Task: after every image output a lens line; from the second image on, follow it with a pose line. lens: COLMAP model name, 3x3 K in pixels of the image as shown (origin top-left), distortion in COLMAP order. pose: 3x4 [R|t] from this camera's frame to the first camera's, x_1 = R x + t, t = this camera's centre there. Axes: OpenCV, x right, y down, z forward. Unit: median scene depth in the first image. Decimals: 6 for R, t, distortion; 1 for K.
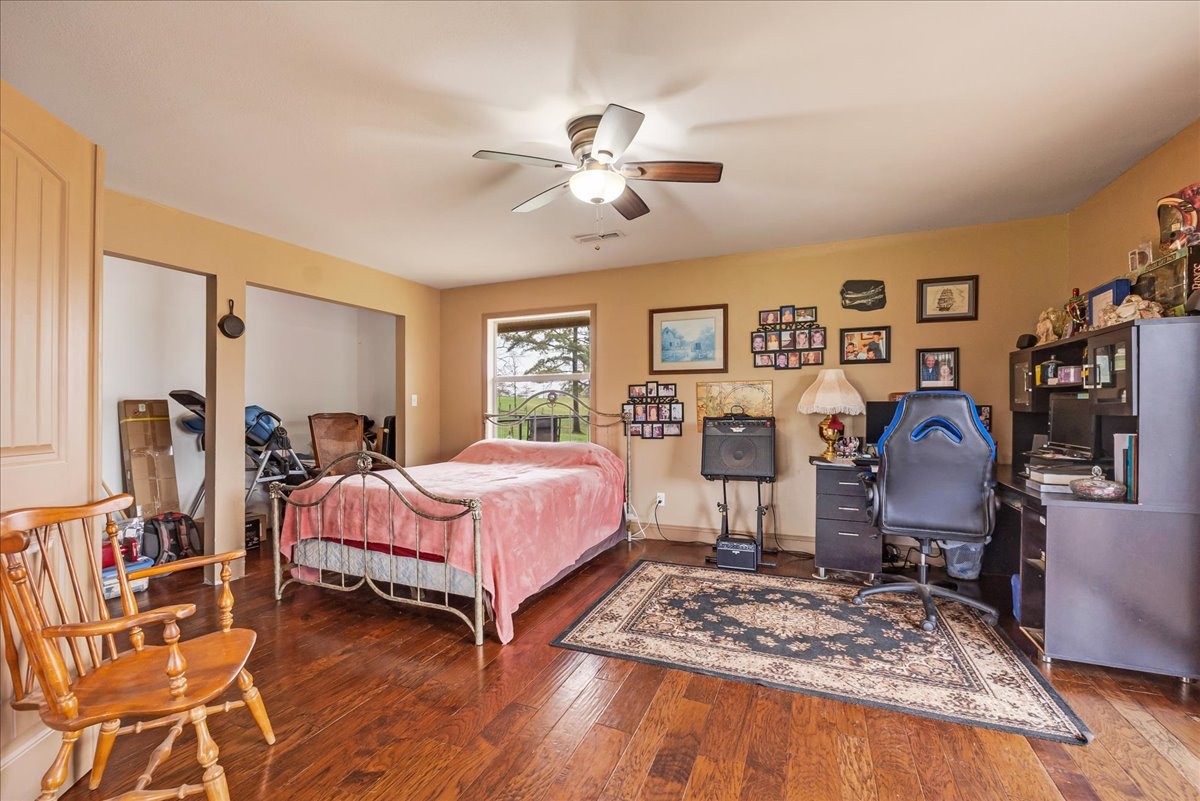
lens RADIAL K [[519.5, 0, 590.4], [0, 519.5, 413.7], [0, 0, 1]] dist [-0.008843, 0.000680]
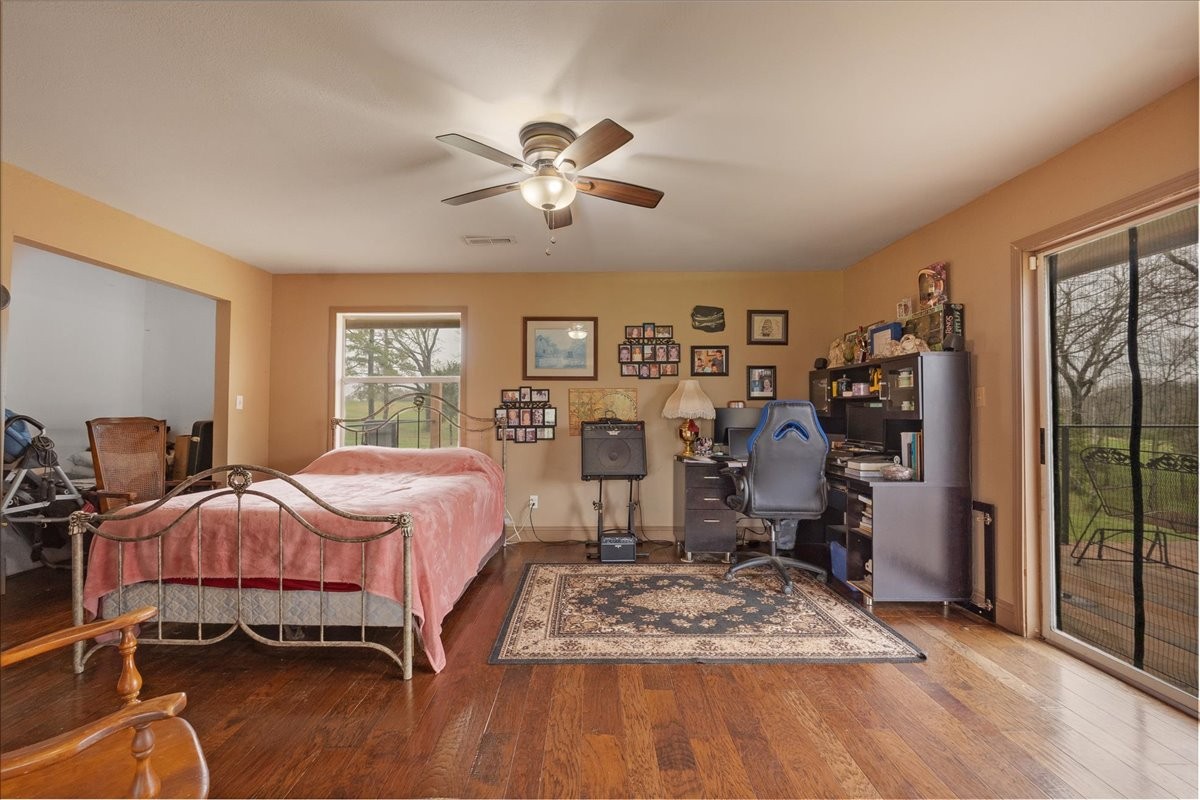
lens RADIAL K [[499.4, 0, 591.6], [0, 499.4, 402.7], [0, 0, 1]] dist [-0.009659, -0.001053]
pose [[0.919678, 0.011954, 0.392490, -0.227546], [0.000280, 0.999516, -0.031097, -0.000124], [-0.392672, 0.028709, 0.919230, 0.070361]]
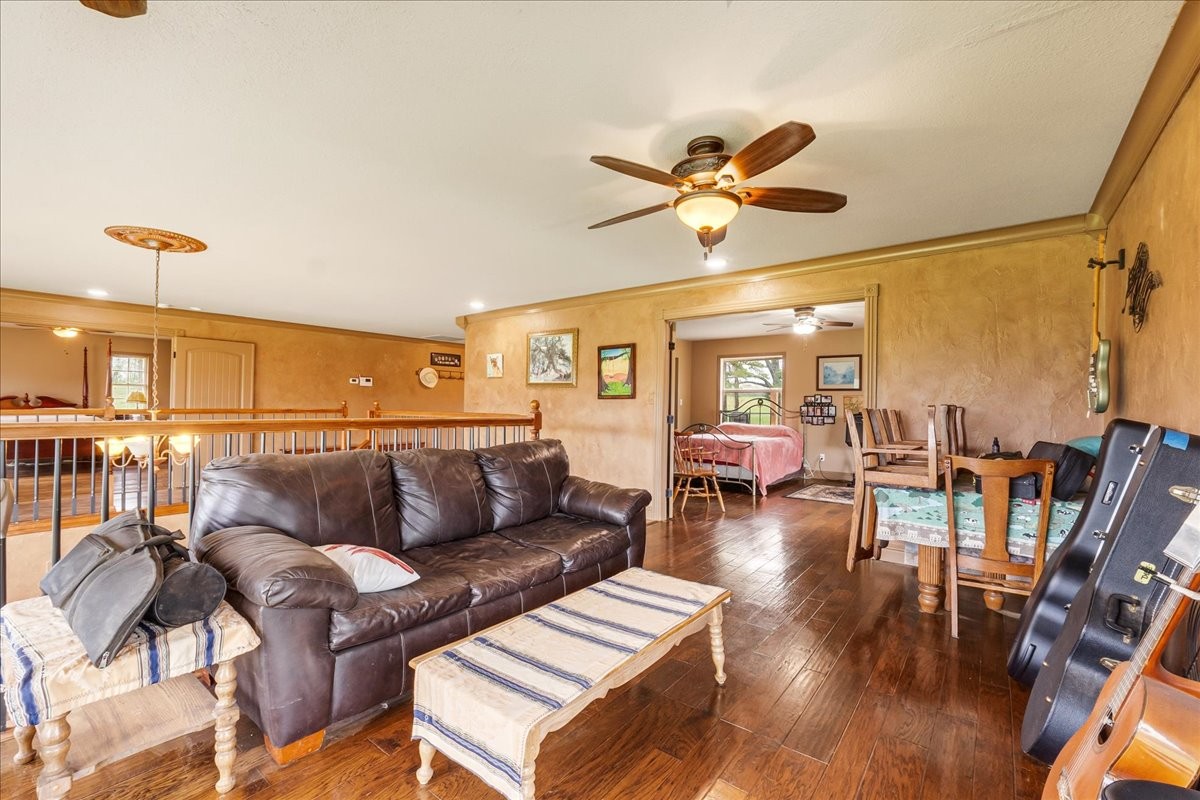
lens RADIAL K [[519.5, 0, 594.5], [0, 519.5, 402.0], [0, 0, 1]] dist [-0.008843, 0.000680]
pose [[0.968316, 0.013569, -0.249360, -0.301055], [-0.017899, 0.999726, -0.015106, 0.011762], [0.249087, 0.019090, 0.968293, -1.562483]]
